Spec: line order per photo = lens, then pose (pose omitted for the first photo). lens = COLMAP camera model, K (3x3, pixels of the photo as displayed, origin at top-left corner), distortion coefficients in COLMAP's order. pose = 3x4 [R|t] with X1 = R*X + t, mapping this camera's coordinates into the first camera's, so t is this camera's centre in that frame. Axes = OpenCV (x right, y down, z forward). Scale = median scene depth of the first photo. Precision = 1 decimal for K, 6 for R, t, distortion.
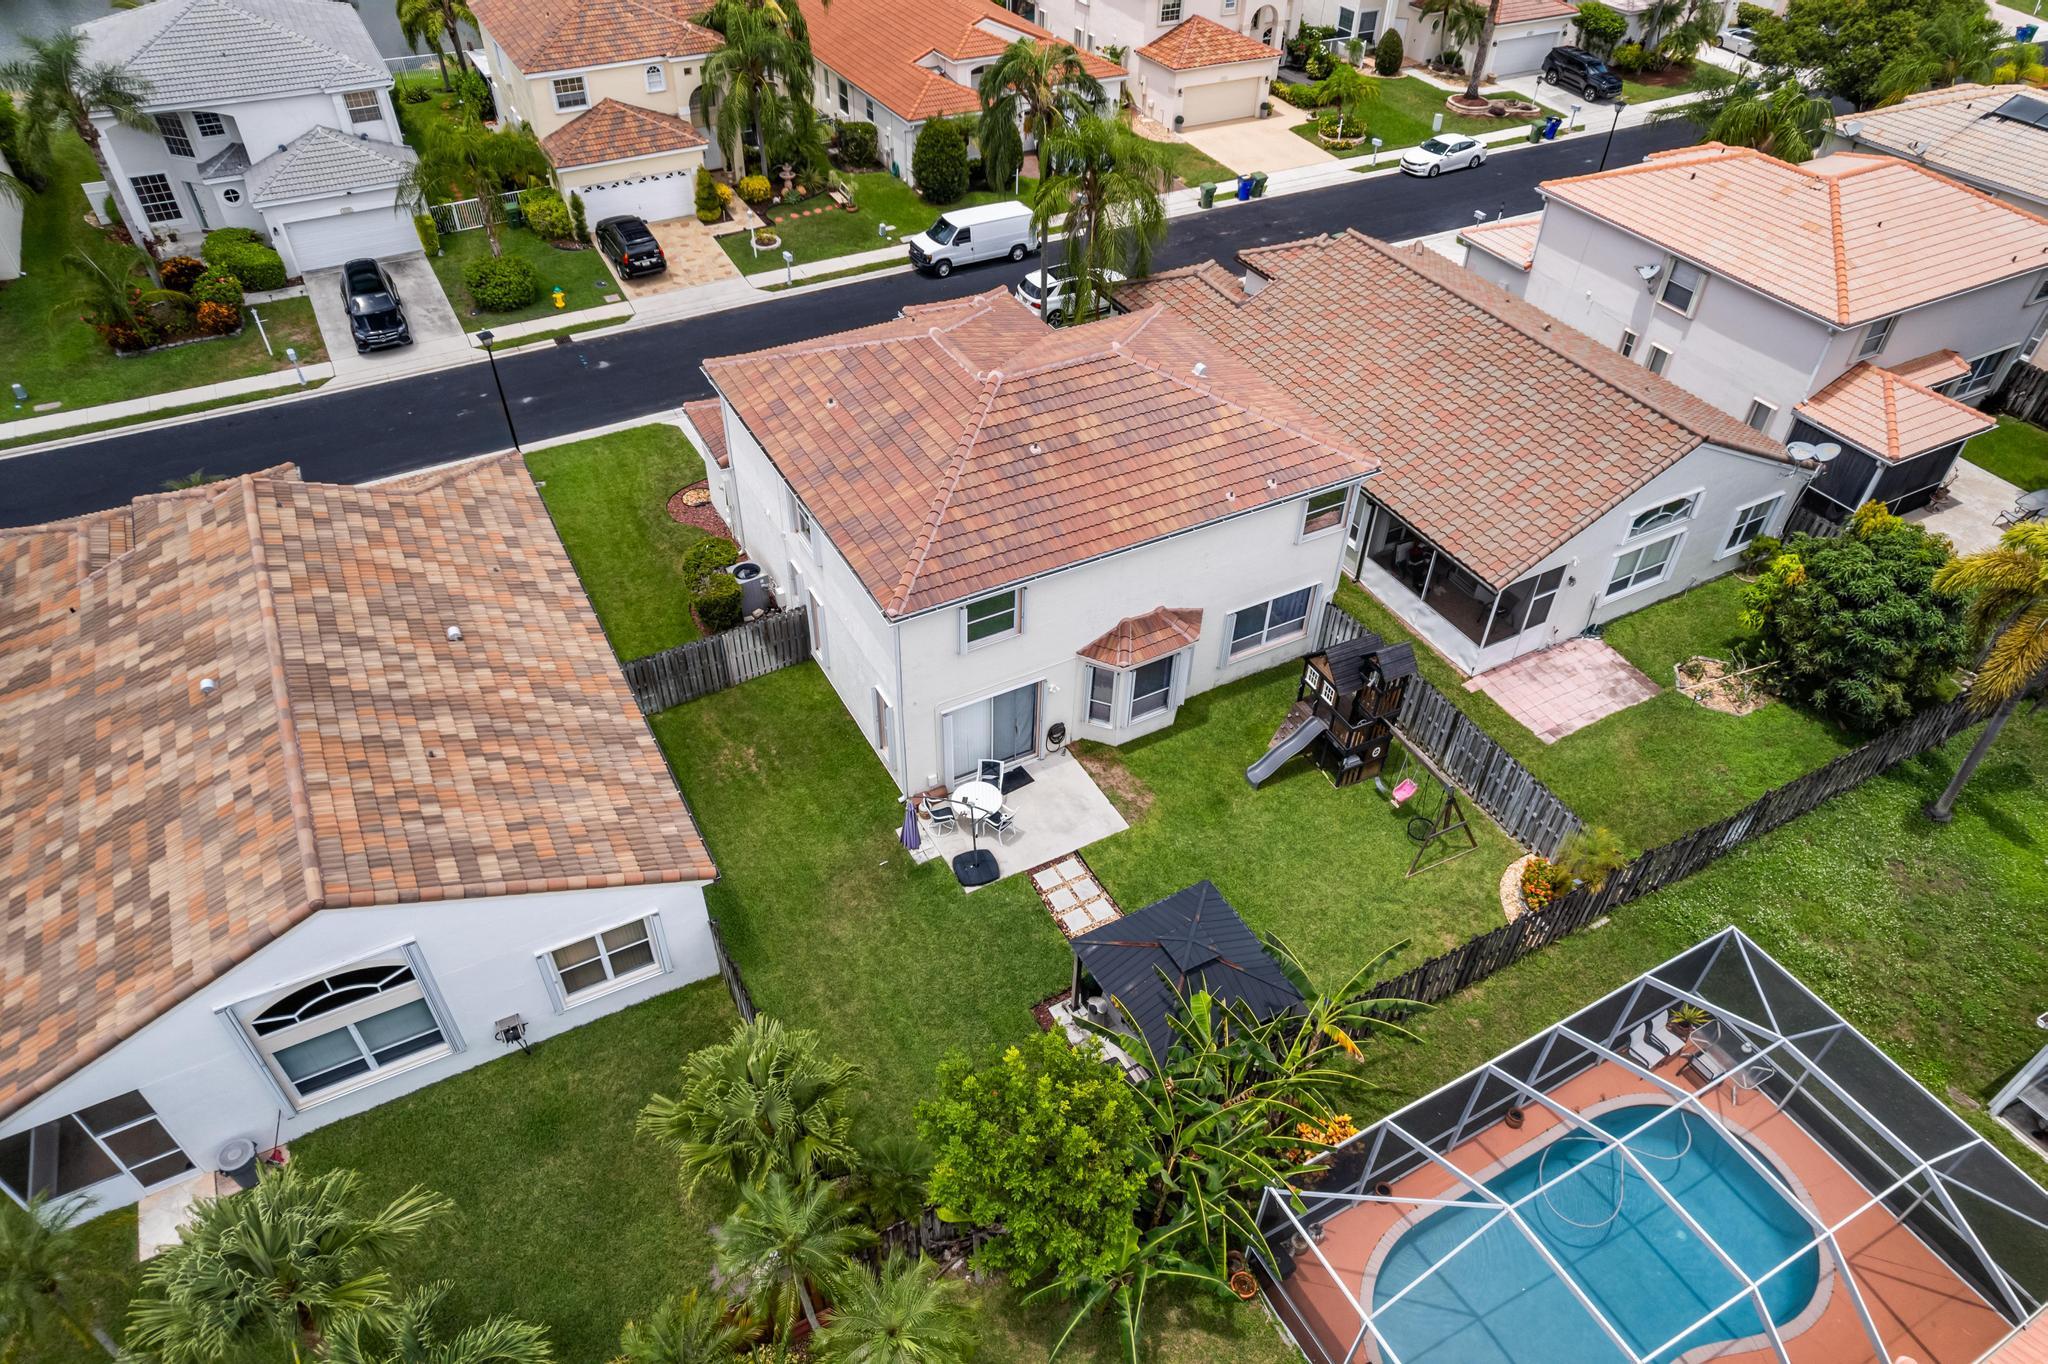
lens RADIAL K [[1305.3, 0, 1019.1], [0, 1305.3, 680.1], [0, 0, 1]] dist [-0.038781, 0.011028]
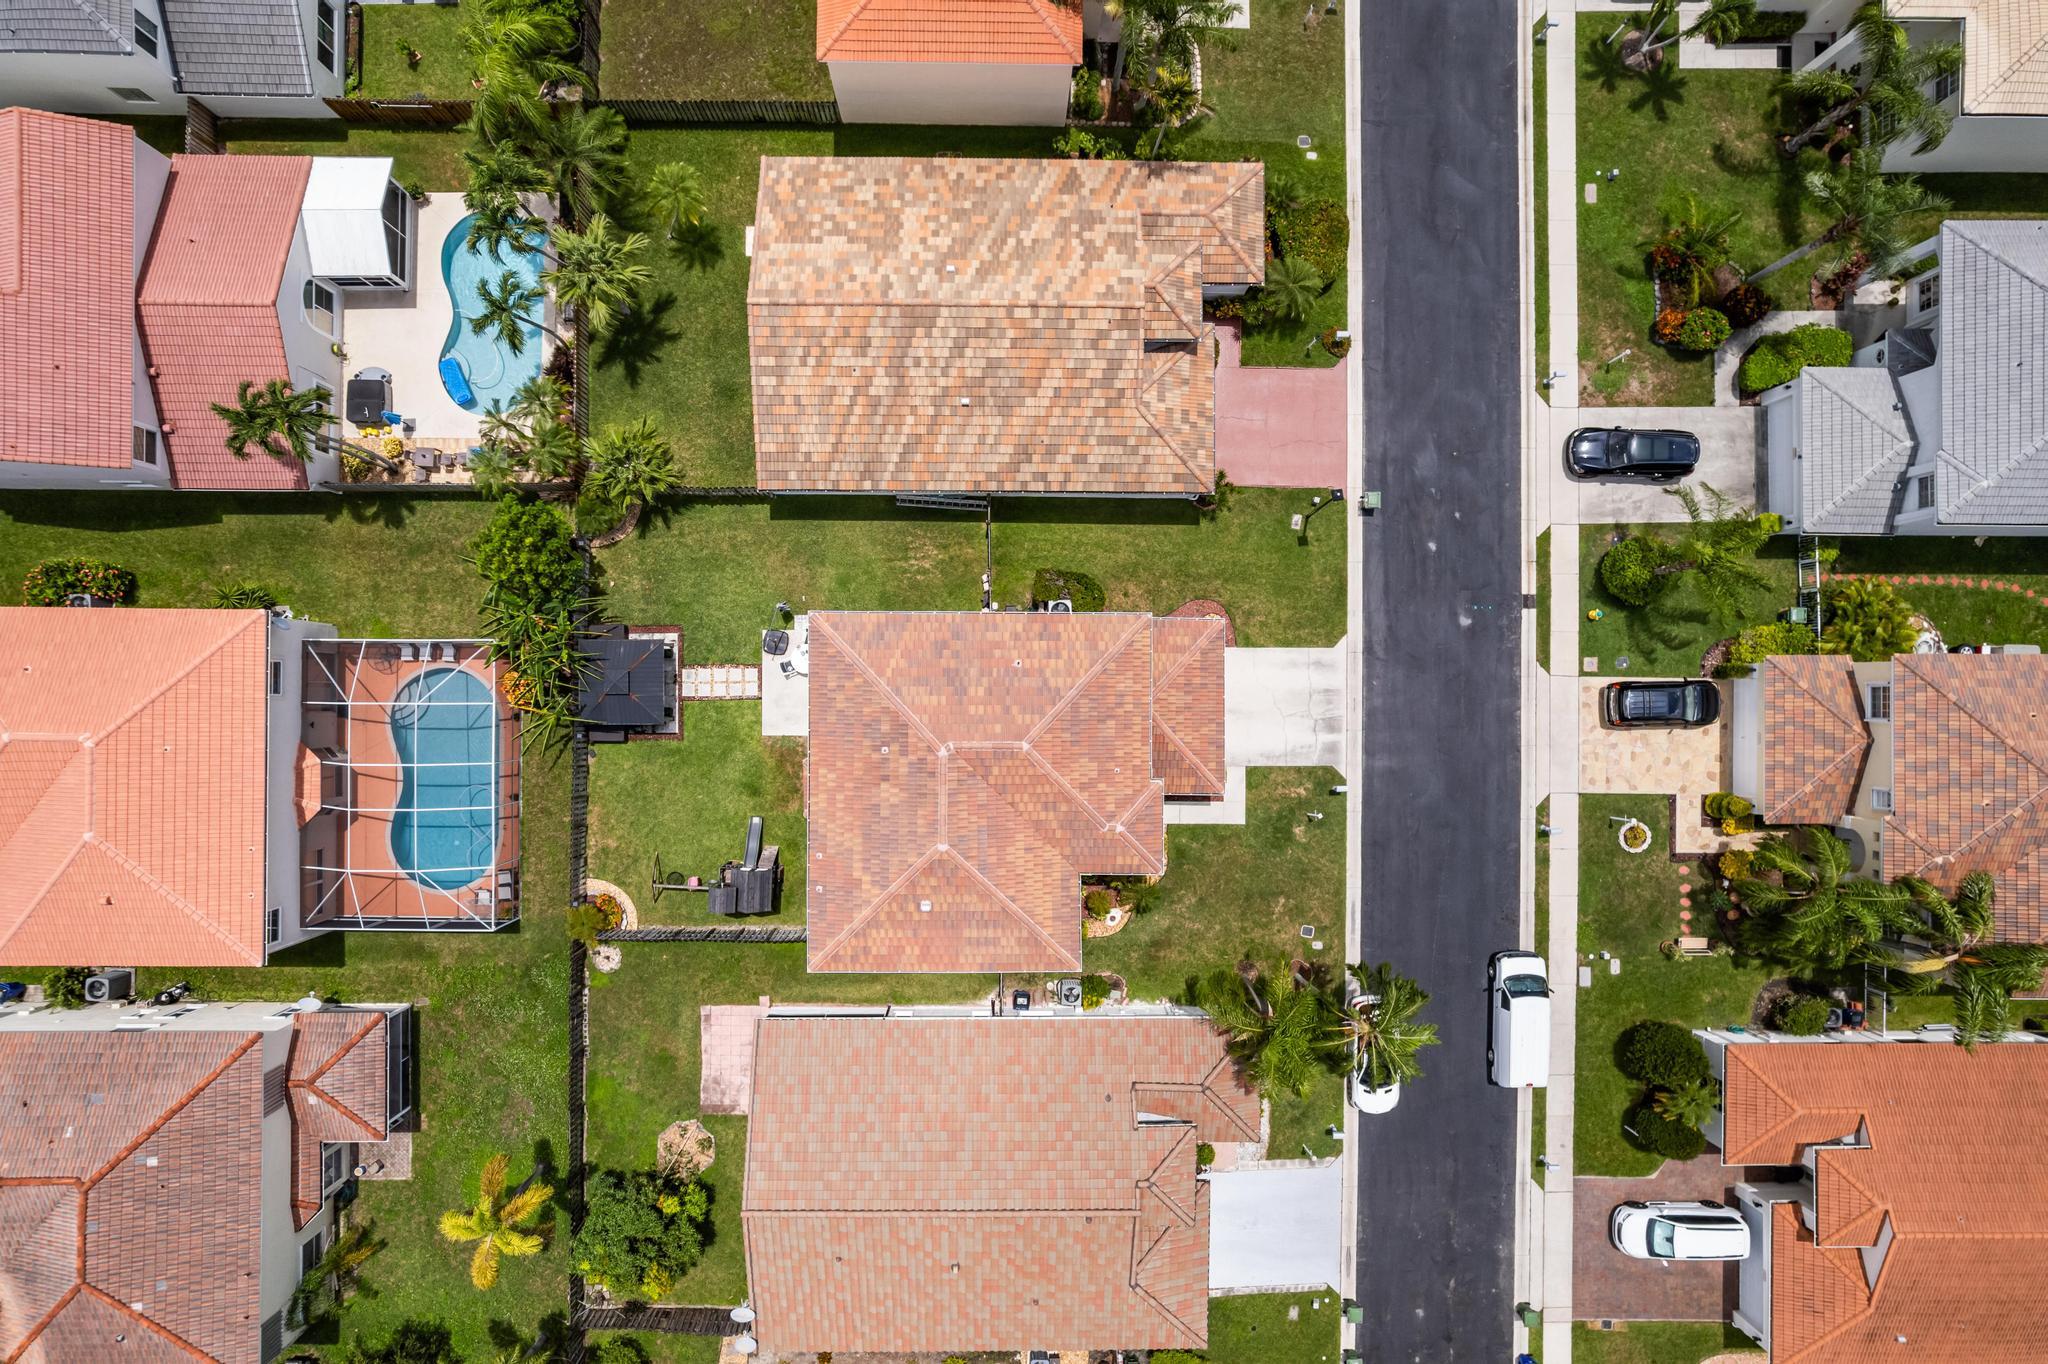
lens RADIAL K [[1305.3, 0, 1013.3], [0, 1305.3, 686.6], [0, 0, 1]] dist [-0.038781, 0.011028]
pose [[-0.478134, 0.877707, -0.031913, -0.047443], [-0.605295, -0.302974, 0.736087, -0.839315], [0.636400, 0.371265, 0.676134, 0.012666]]
